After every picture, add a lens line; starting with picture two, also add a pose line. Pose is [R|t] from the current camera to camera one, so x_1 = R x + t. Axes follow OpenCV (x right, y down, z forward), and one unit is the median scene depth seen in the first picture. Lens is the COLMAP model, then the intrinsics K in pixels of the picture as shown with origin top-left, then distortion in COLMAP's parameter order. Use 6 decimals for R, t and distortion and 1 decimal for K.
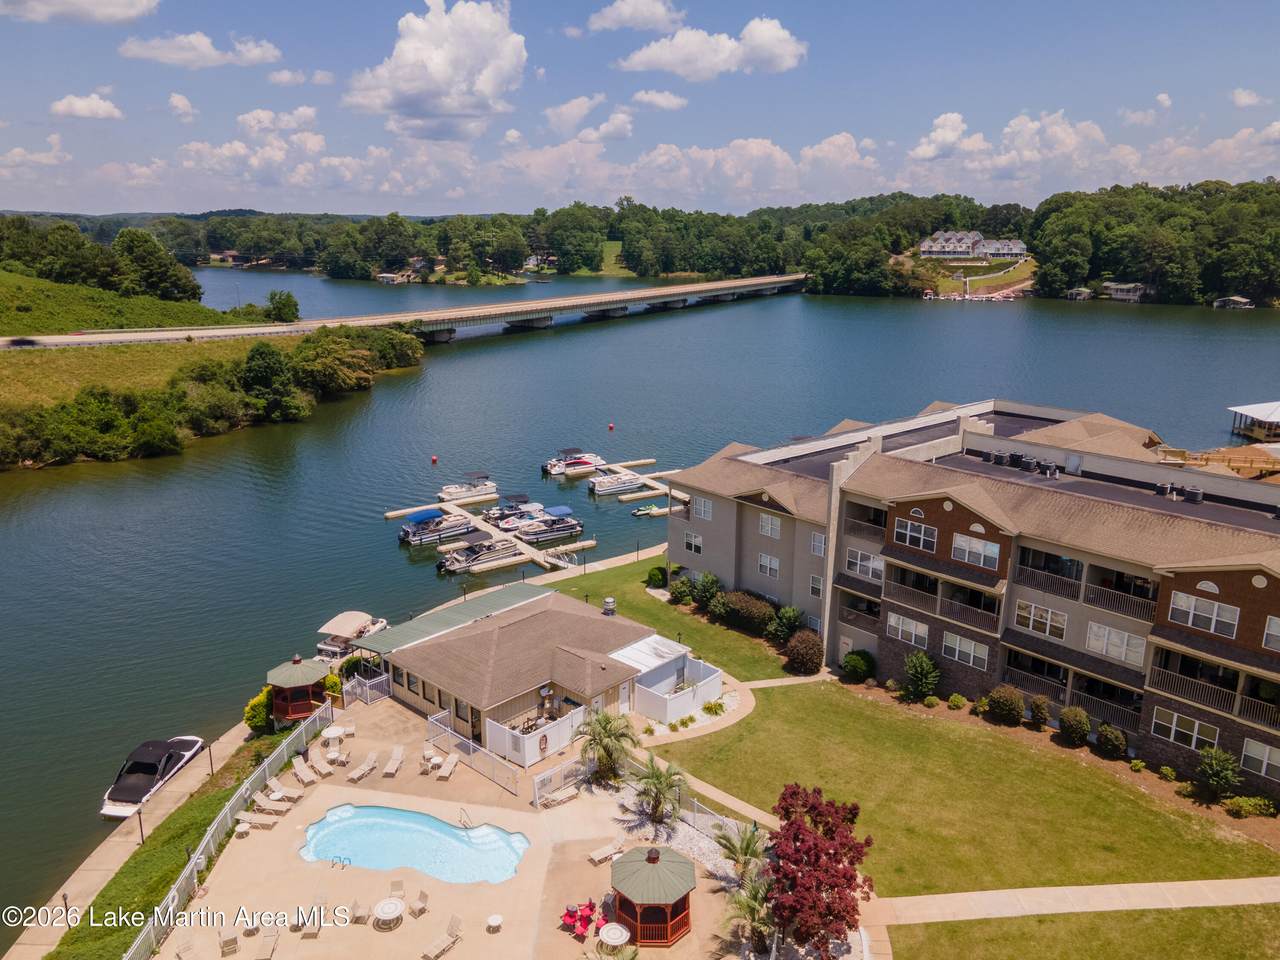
lens RADIAL K [[922.6, 0, 640.0], [0, 922.6, 480.0], [0, 0, 1]] dist [0.022932, 0.056868]
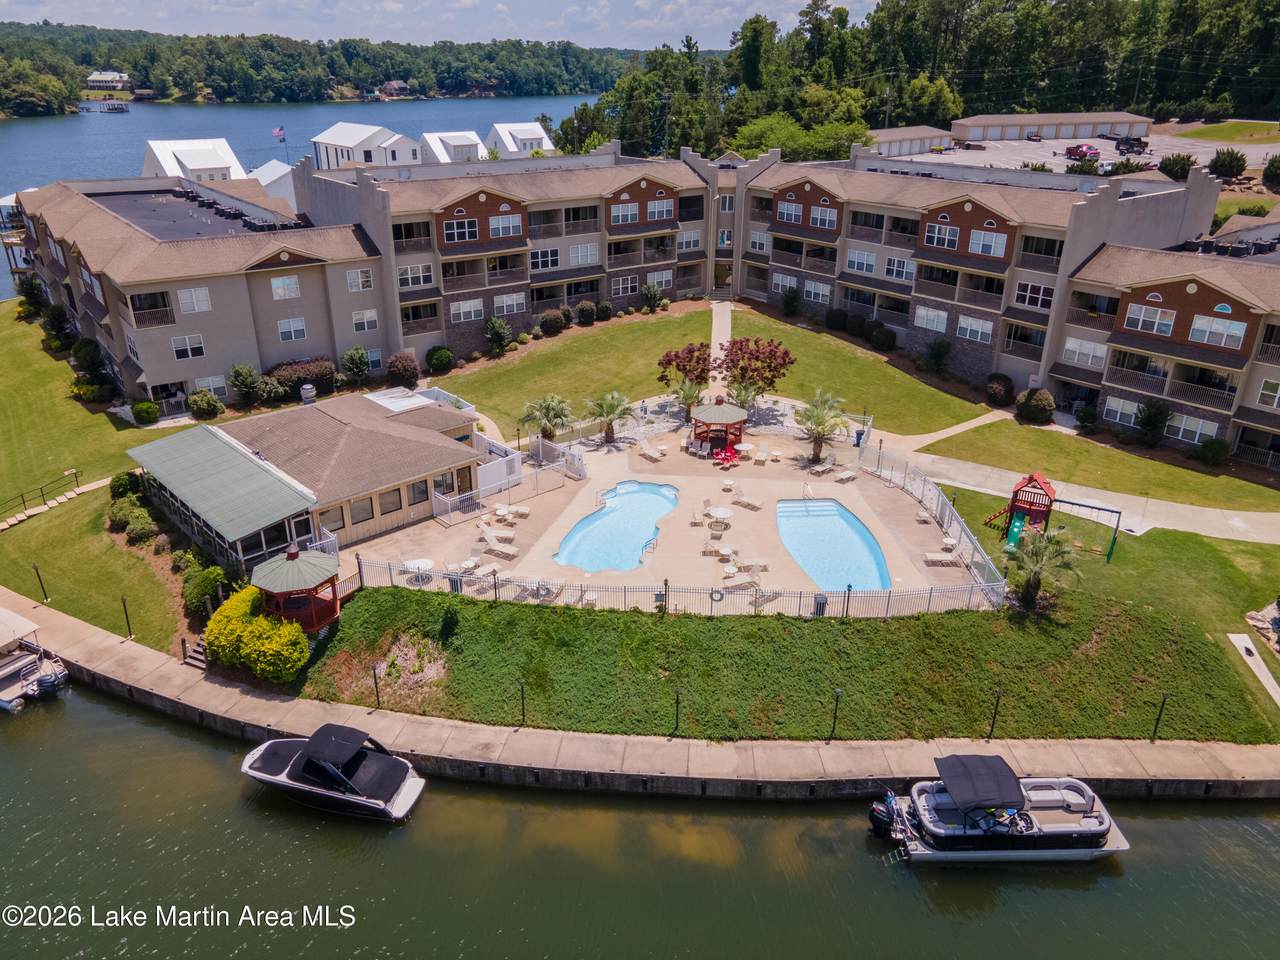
lens RADIAL K [[922.6, 0, 640.0], [0, 922.6, 480.0], [0, 0, 1]] dist [0.022932, 0.056868]
pose [[0.098438, -0.430063, 0.897416, -0.237971], [0.248572, 0.883837, 0.396289, -0.019854], [-0.963598, 0.184063, 0.193904, 0.142803]]
